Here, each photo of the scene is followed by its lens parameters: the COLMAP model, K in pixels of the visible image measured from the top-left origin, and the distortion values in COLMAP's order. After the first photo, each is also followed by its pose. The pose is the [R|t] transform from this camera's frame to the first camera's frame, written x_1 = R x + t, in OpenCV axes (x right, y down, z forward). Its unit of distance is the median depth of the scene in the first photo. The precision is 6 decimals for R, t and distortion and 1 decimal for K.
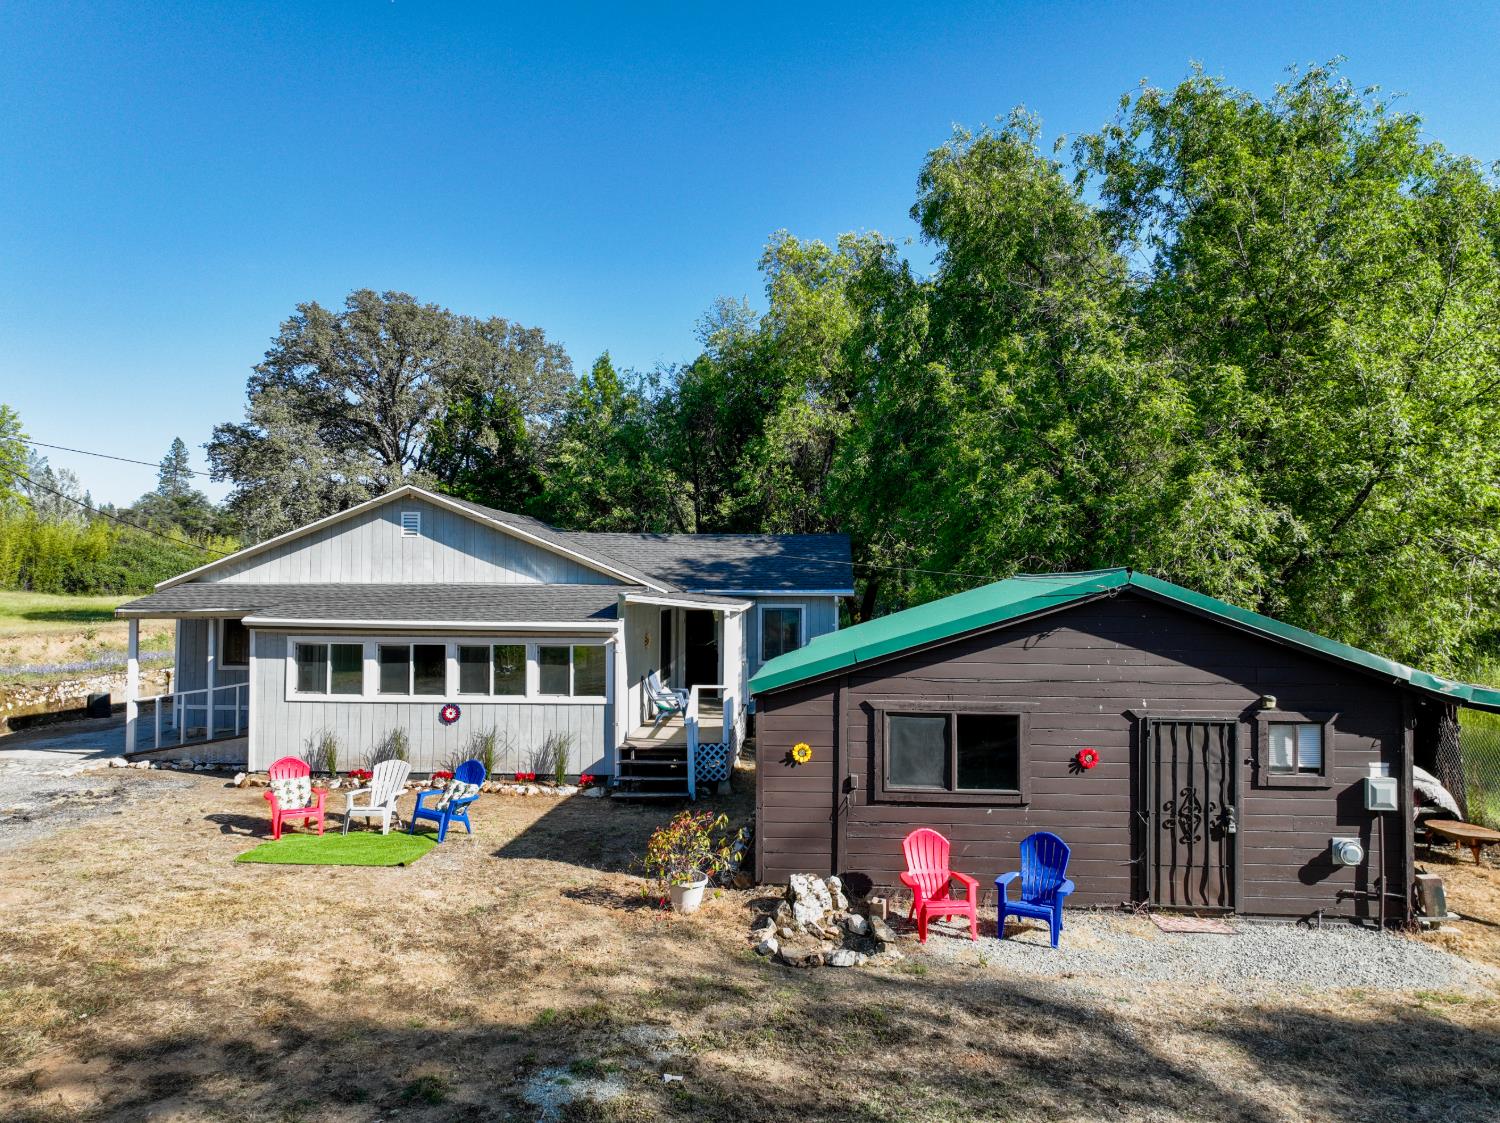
lens RADIAL K [[1055.4, 0, 750.0], [0, 1055.4, 561.5], [0, 0, 1]] dist [-0.004762, 0.019358]
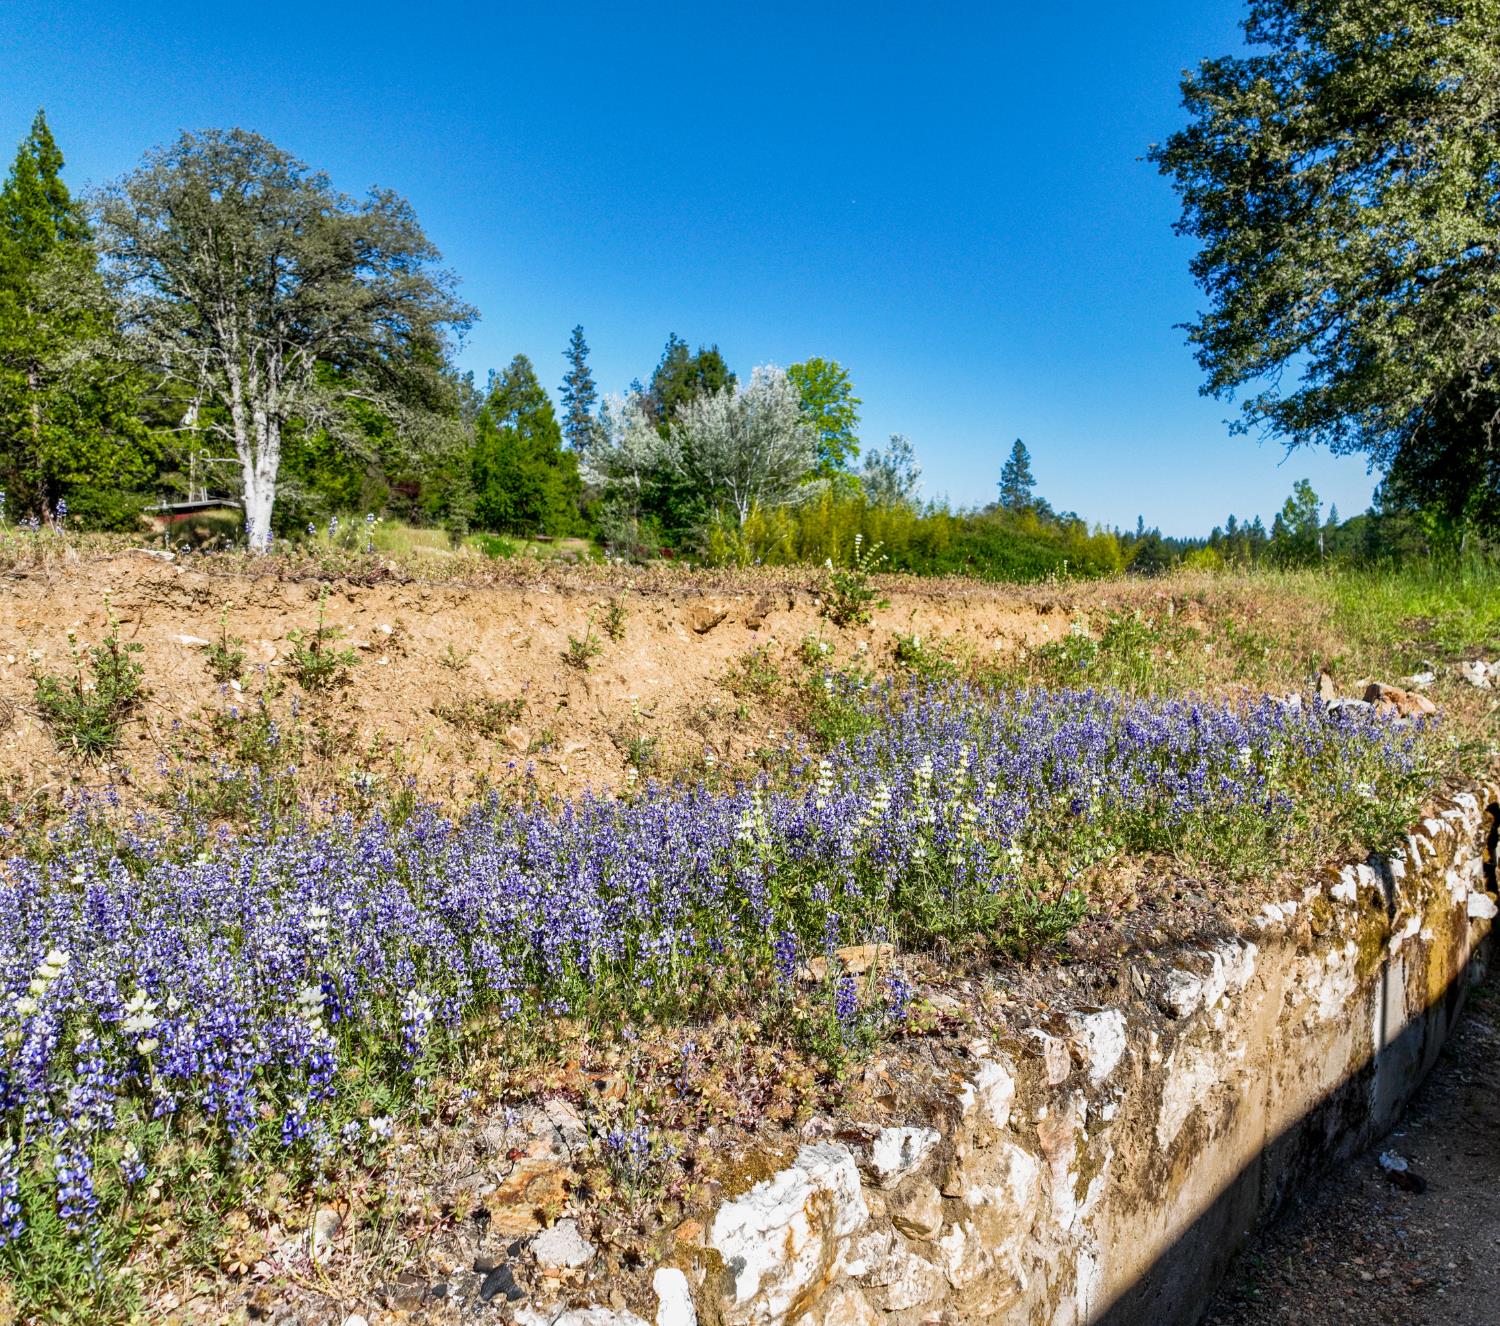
lens RADIAL K [[1247.0, 0, 813.0], [0, 1247.0, 662.9], [0, 0, 1]] dist [0.069061, 0.002352]
pose [[0.791705, 0.016353, -0.610684, -0.887248], [0.022025, 0.998228, 0.055284, 0.121763], [0.610506, -0.057219, 0.789942, 1.462769]]
